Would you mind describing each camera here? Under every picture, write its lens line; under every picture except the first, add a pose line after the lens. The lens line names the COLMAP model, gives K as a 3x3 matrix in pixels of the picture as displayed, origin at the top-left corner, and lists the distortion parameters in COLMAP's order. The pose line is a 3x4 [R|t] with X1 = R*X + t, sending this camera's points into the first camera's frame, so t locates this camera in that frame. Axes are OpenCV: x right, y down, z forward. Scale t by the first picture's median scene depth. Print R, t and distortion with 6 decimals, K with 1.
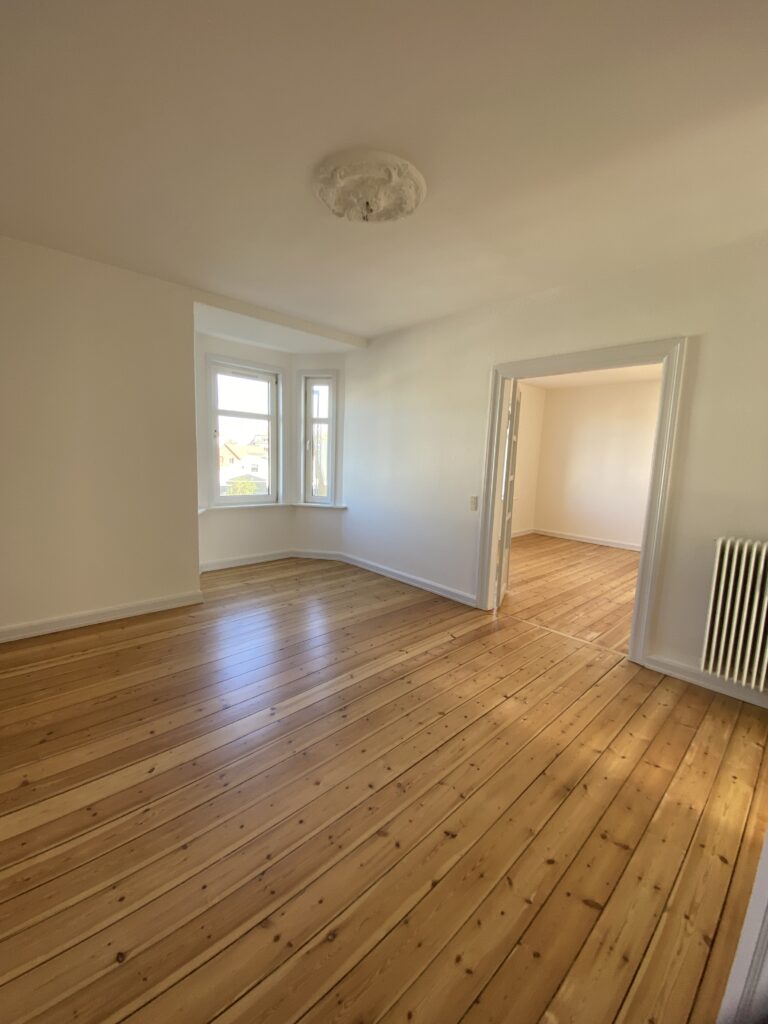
lens RADIAL K [[409.8, 0, 384.0], [0, 409.8, 512.0], [0, 0, 1]] dist [-0.038608, -0.000566]
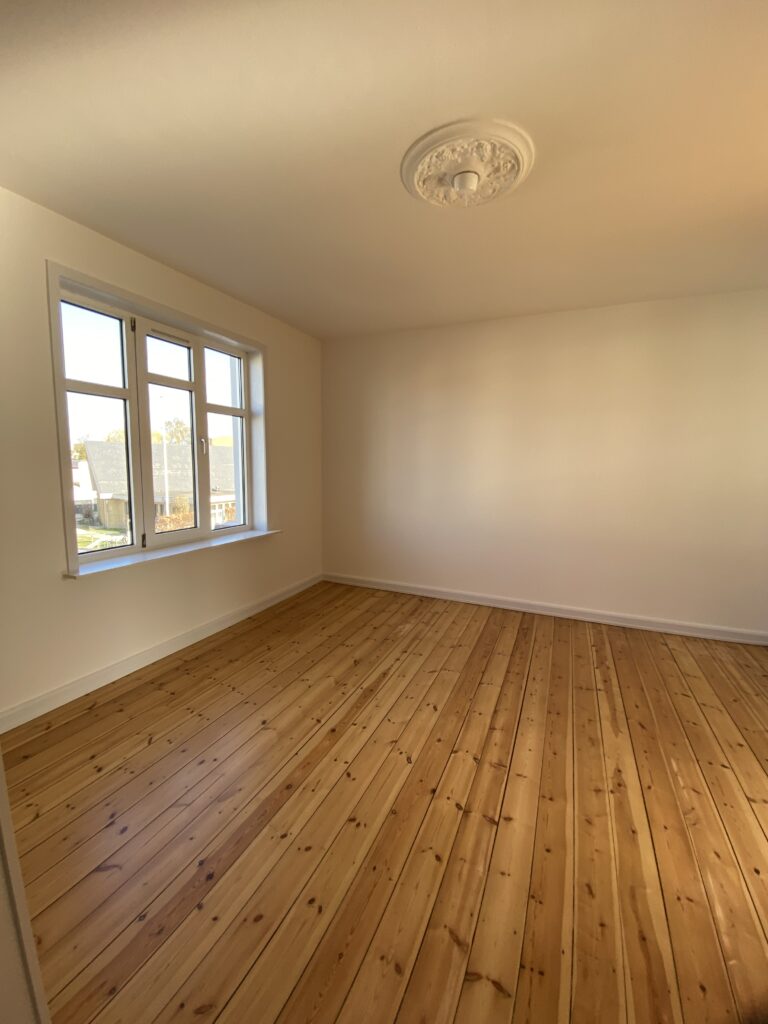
lens RADIAL K [[409.8, 0, 384.0], [0, 409.8, 512.0], [0, 0, 1]] dist [-0.038608, -0.000566]
pose [[0.914628, -0.070066, 0.398179, 0.493514], [0.072856, 0.997309, 0.008141, -0.118609], [-0.397678, 0.021564, 0.917272, 0.906132]]
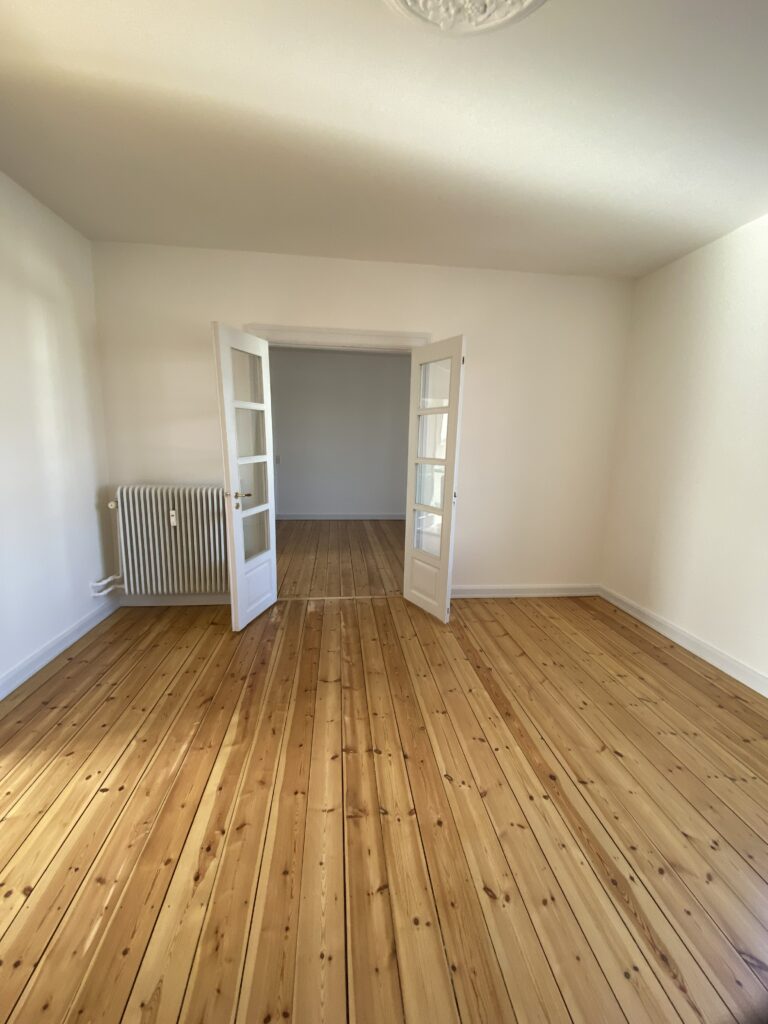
lens RADIAL K [[409.8, 0, 384.0], [0, 409.8, 512.0], [0, 0, 1]] dist [-0.038608, -0.000566]
pose [[-0.583377, 0.104586, -0.805440, 1.137069], [-0.149777, 0.960814, 0.233244, -0.185536], [0.798272, 0.256705, -0.544853, 1.537196]]
